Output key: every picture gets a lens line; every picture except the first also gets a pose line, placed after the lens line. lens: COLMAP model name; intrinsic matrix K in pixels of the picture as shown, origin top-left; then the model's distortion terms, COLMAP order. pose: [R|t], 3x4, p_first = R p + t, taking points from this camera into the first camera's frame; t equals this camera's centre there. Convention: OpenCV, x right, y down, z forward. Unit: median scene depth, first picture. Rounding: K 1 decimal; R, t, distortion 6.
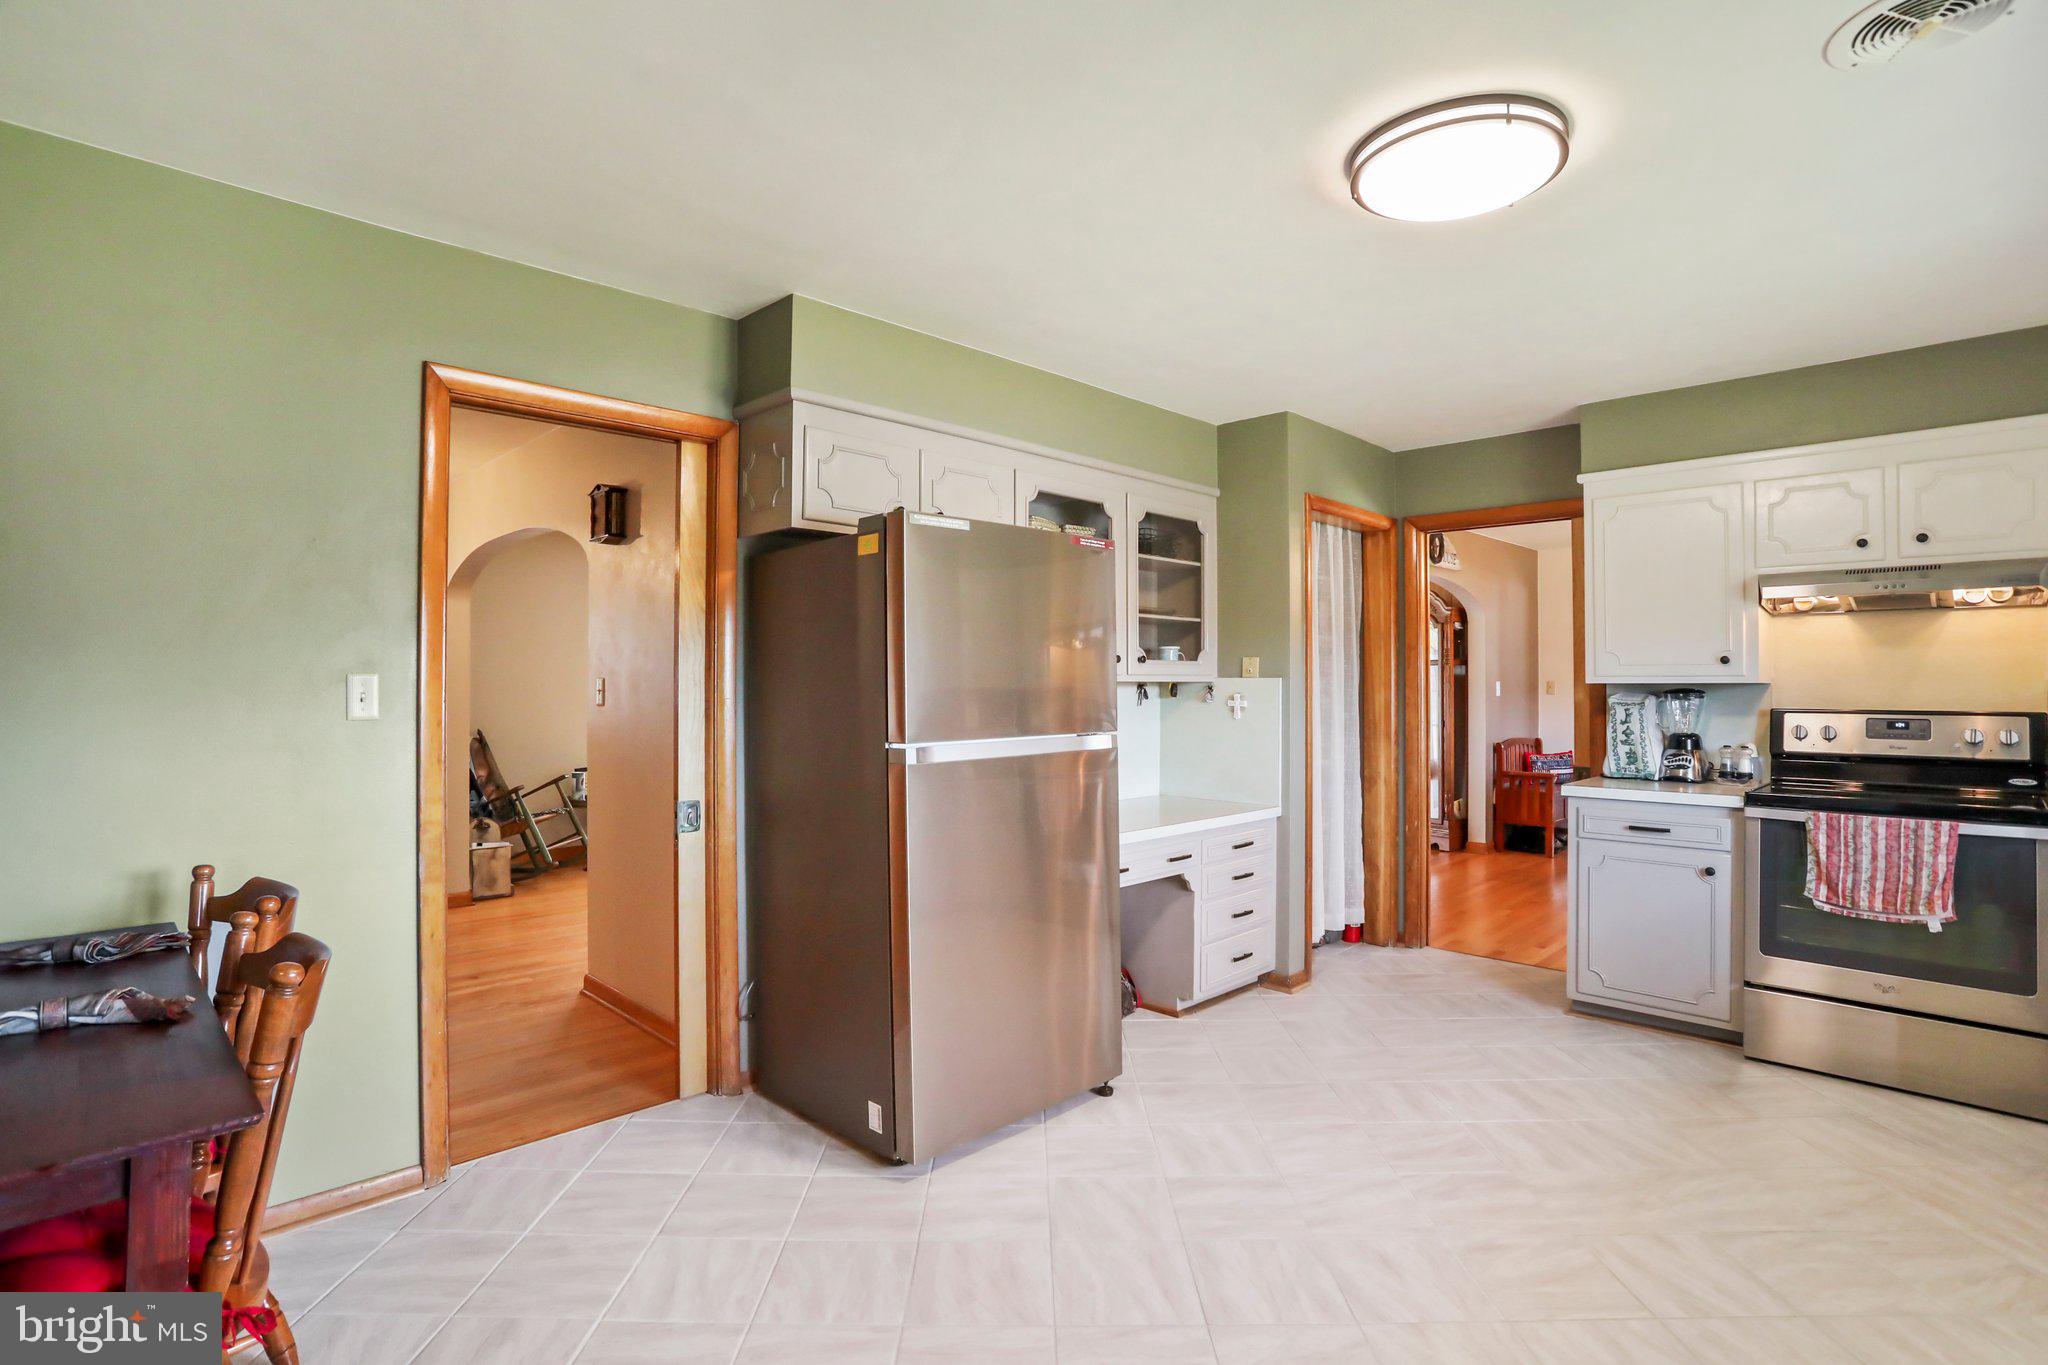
lens RADIAL K [[1006.9, 0, 1022.7], [0, 1006.9, 674.5], [0, 0, 1]] dist [-0.069539, 0.025228]
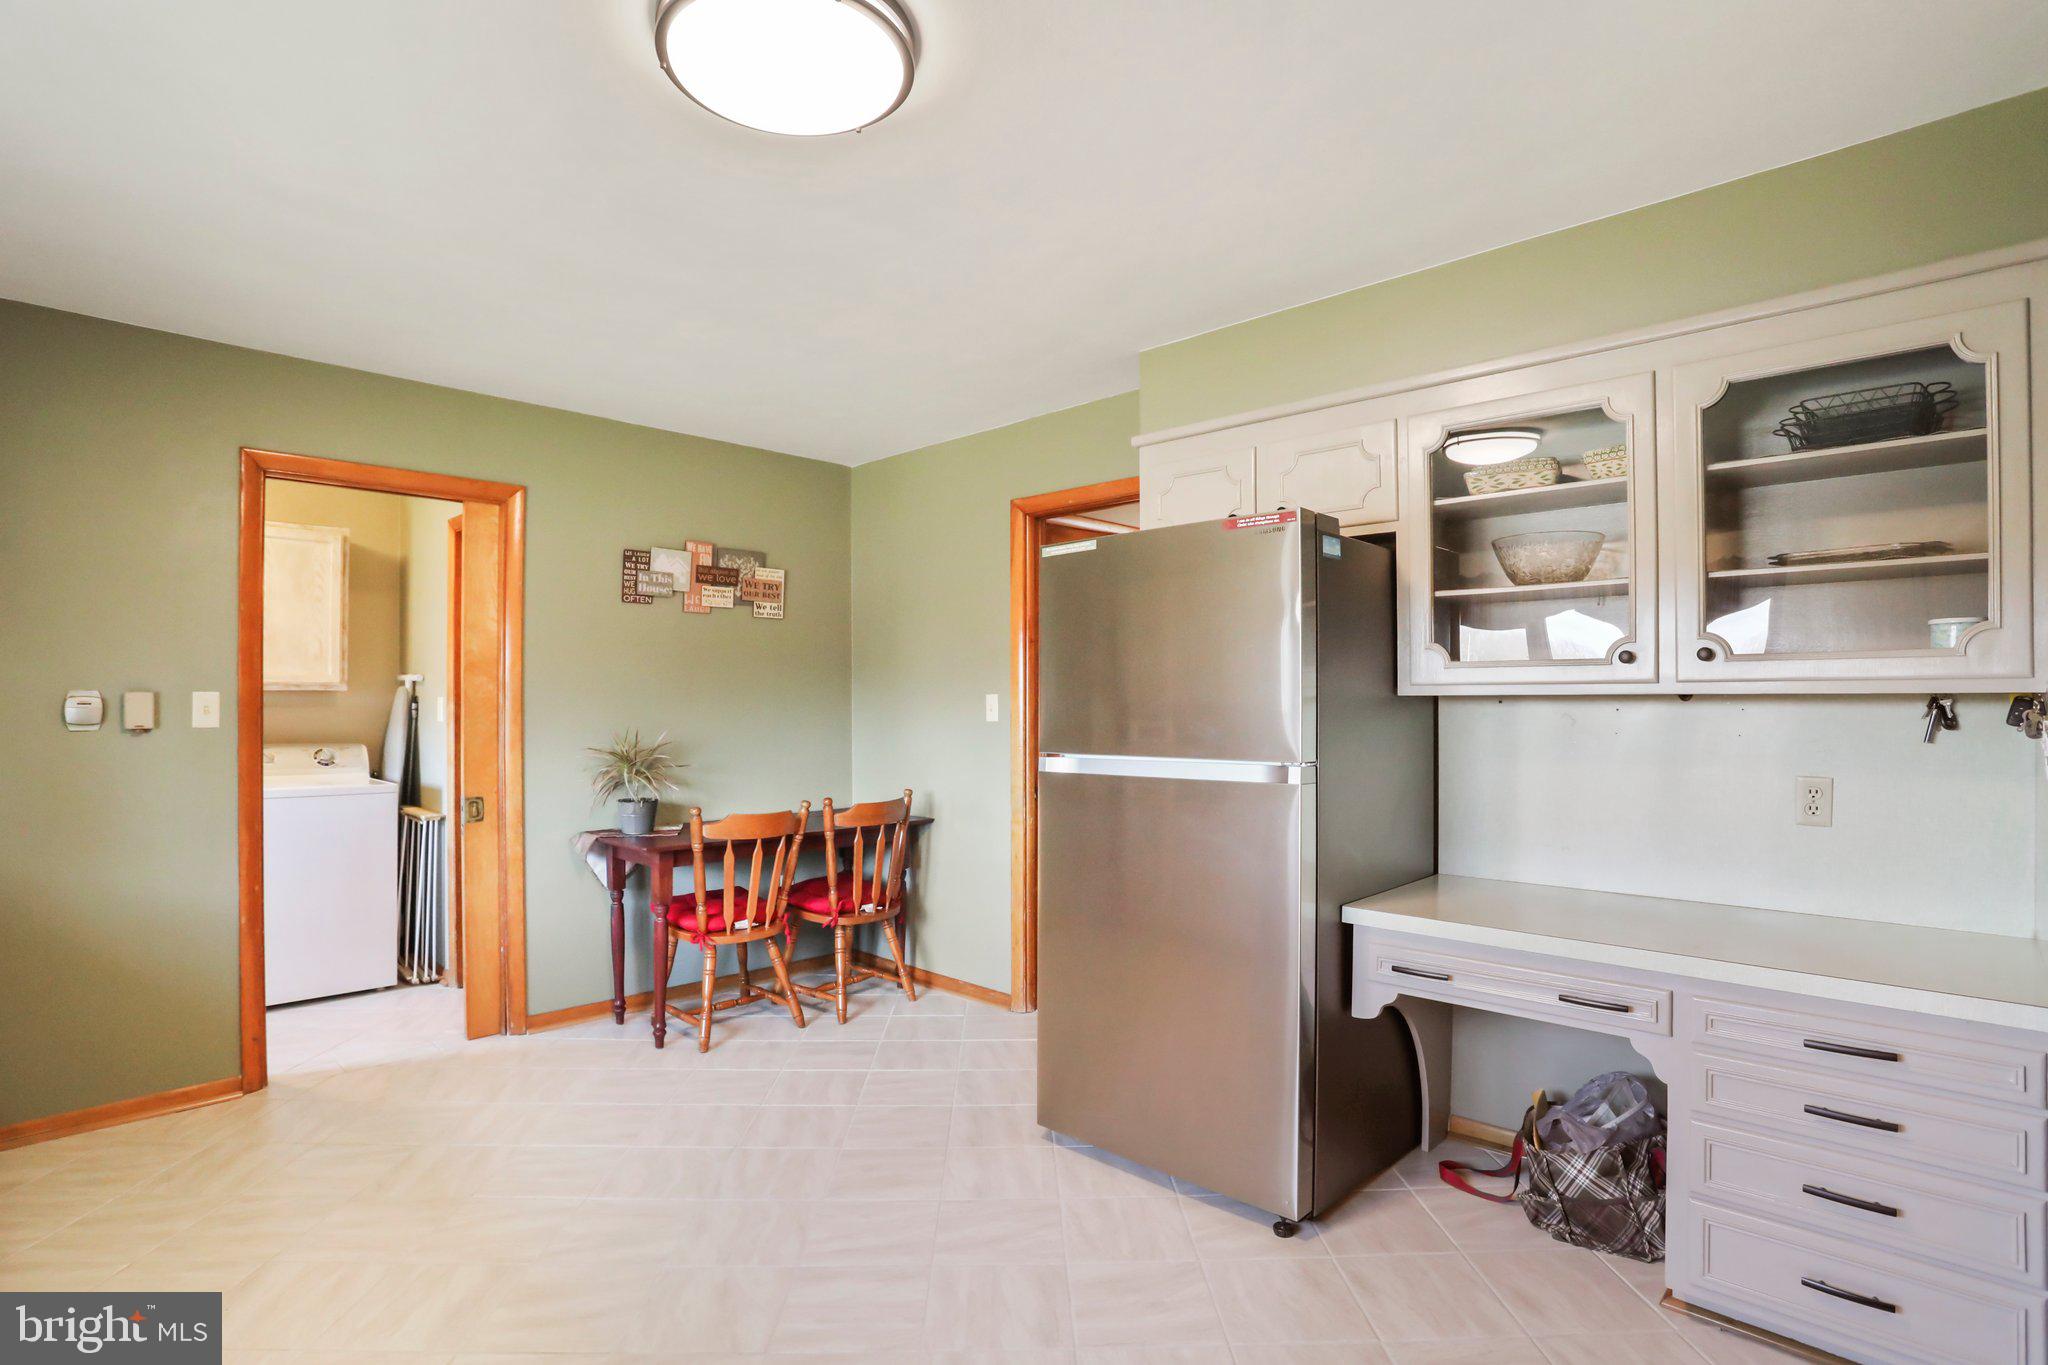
lens RADIAL K [[1006.9, 0, 1029.6], [0, 1006.9, 688.8], [0, 0, 1]] dist [-0.069539, 0.025228]
pose [[0.020721, -0.011448, -0.999720, 0.806327], [0.009540, 0.999891, -0.011252, 0.007743], [0.999740, -0.009304, 0.020828, 0.757942]]
